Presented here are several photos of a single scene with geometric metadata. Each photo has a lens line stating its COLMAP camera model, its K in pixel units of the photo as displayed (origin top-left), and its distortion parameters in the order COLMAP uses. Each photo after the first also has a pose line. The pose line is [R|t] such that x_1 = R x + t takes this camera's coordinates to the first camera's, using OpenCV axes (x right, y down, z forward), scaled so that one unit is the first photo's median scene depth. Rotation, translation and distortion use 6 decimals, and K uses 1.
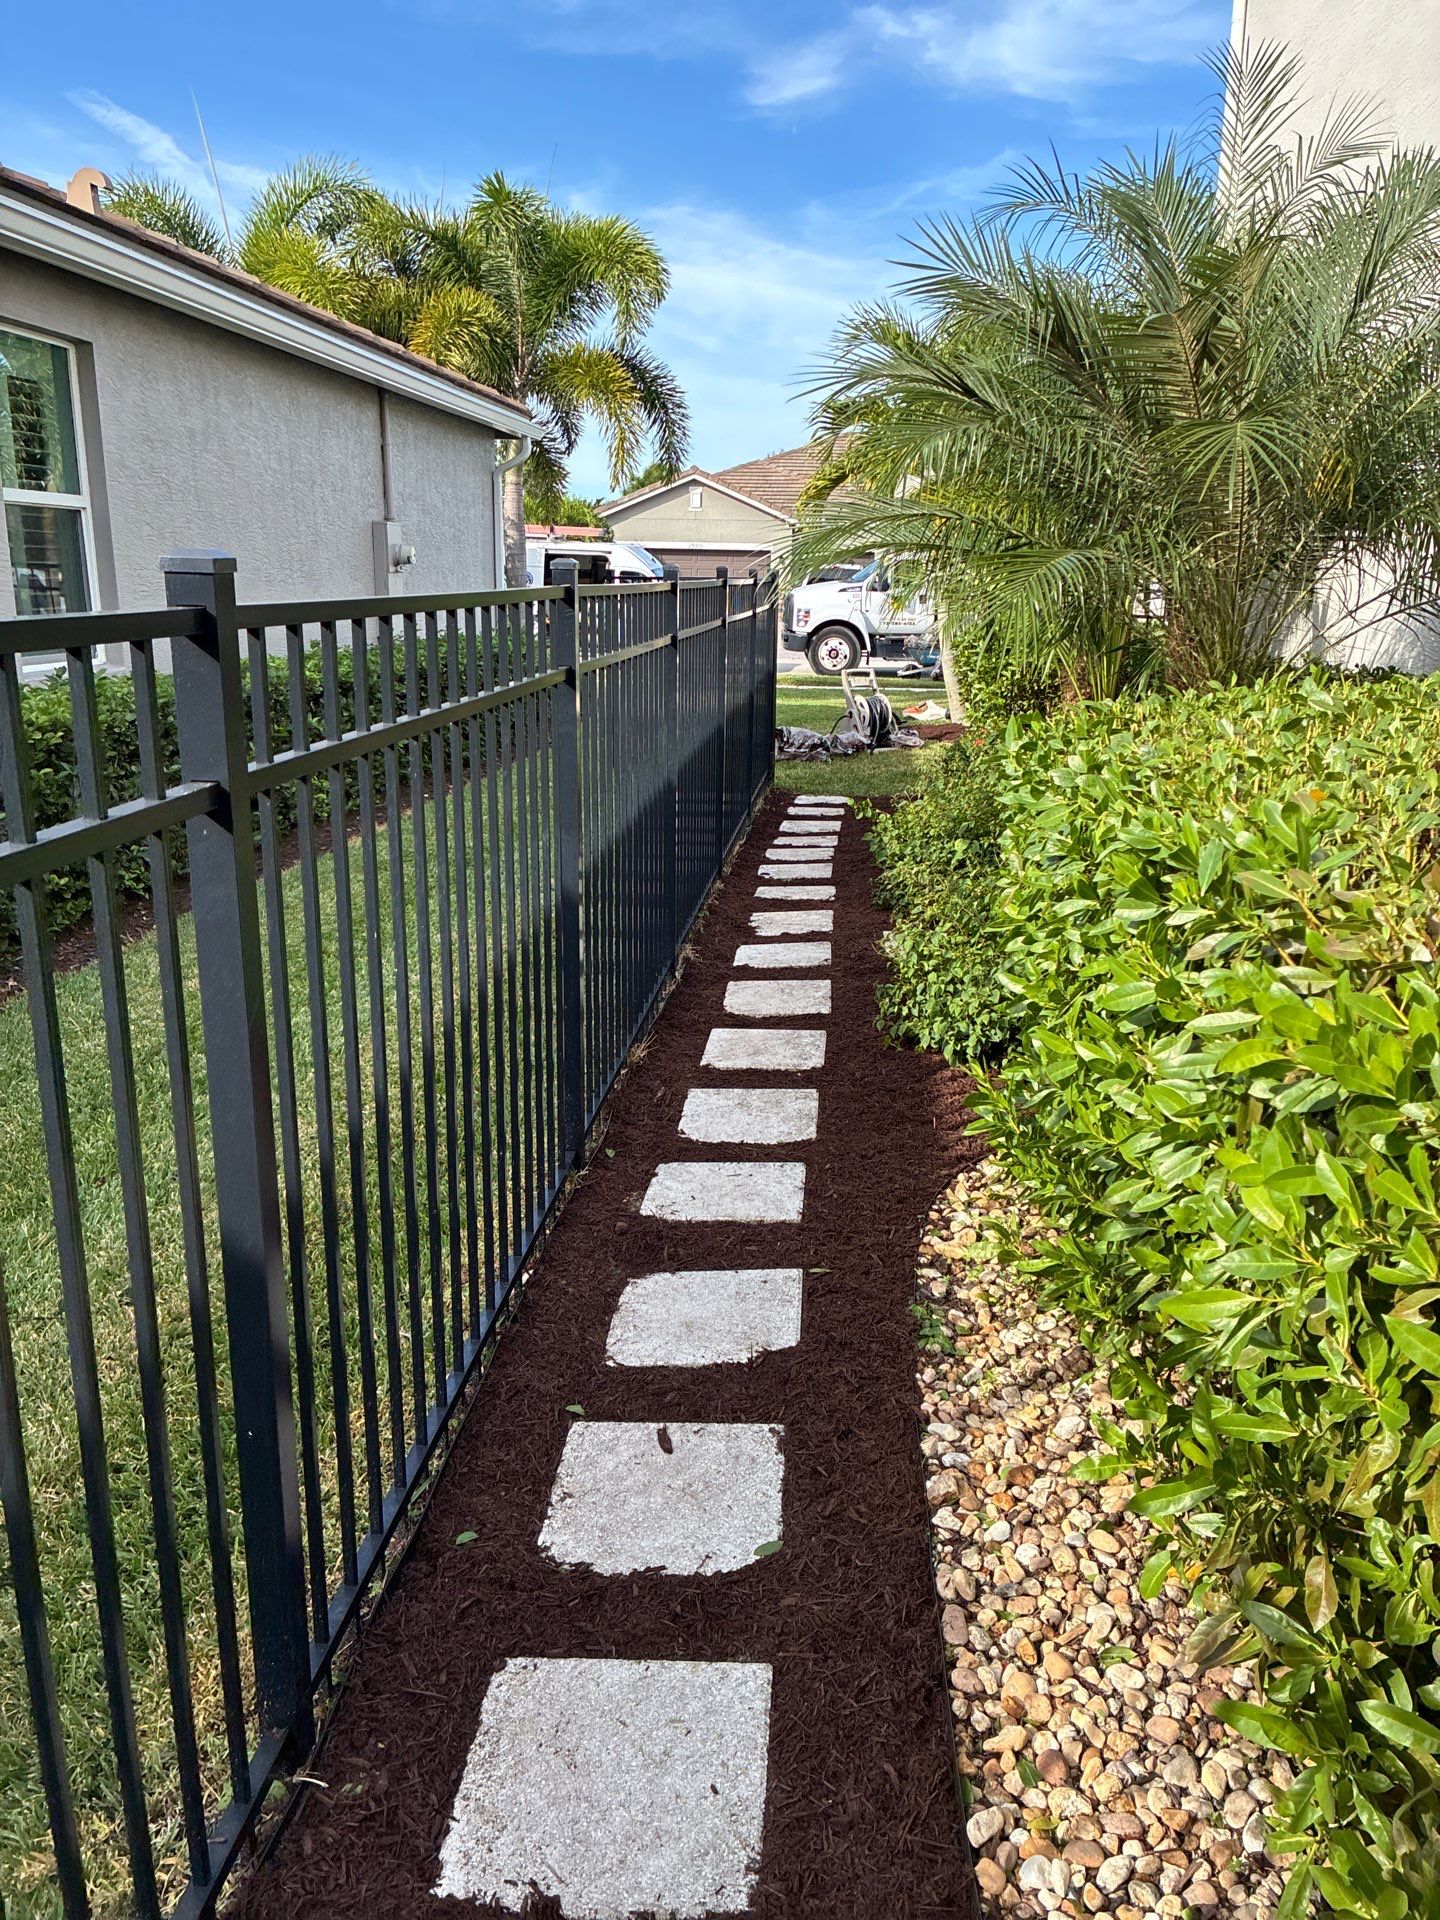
lens RADIAL K [[1349.2, 0, 720.0], [0, 1349.2, 960.0], [0, 0, 1]] dist [0.074120, -0.102178]
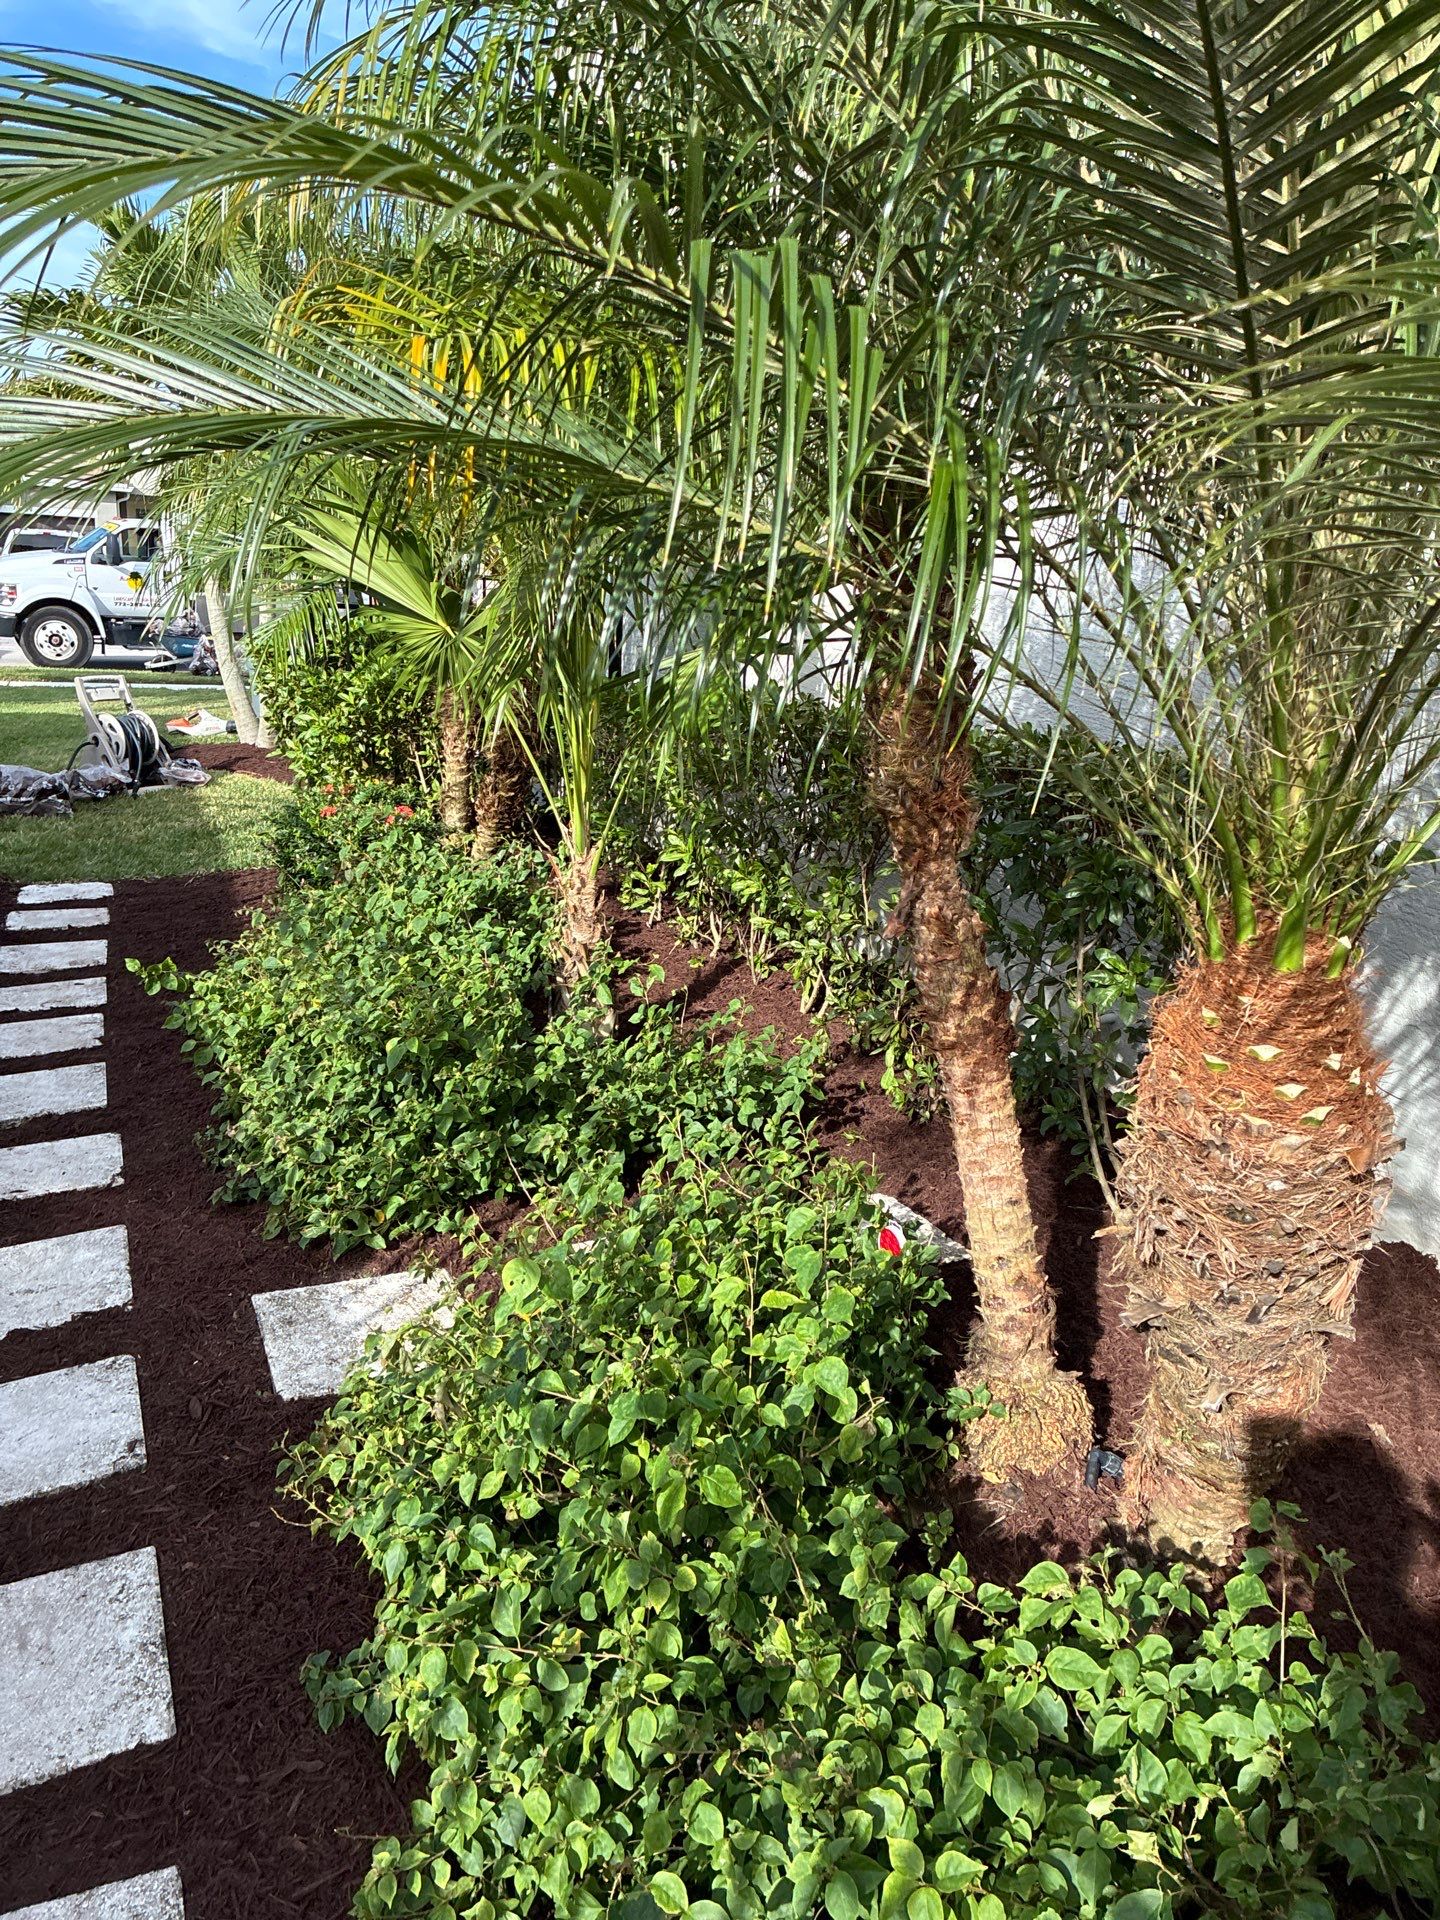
lens RADIAL K [[1349.2, 0, 720.0], [0, 1349.2, 960.0], [0, 0, 1]] dist [0.074120, -0.102178]
pose [[0.866076, -0.108472, 0.488003, 0.015506], [0.102621, 0.993963, 0.038810, -0.049803], [-0.489267, 0.016467, 0.871979, 0.181118]]
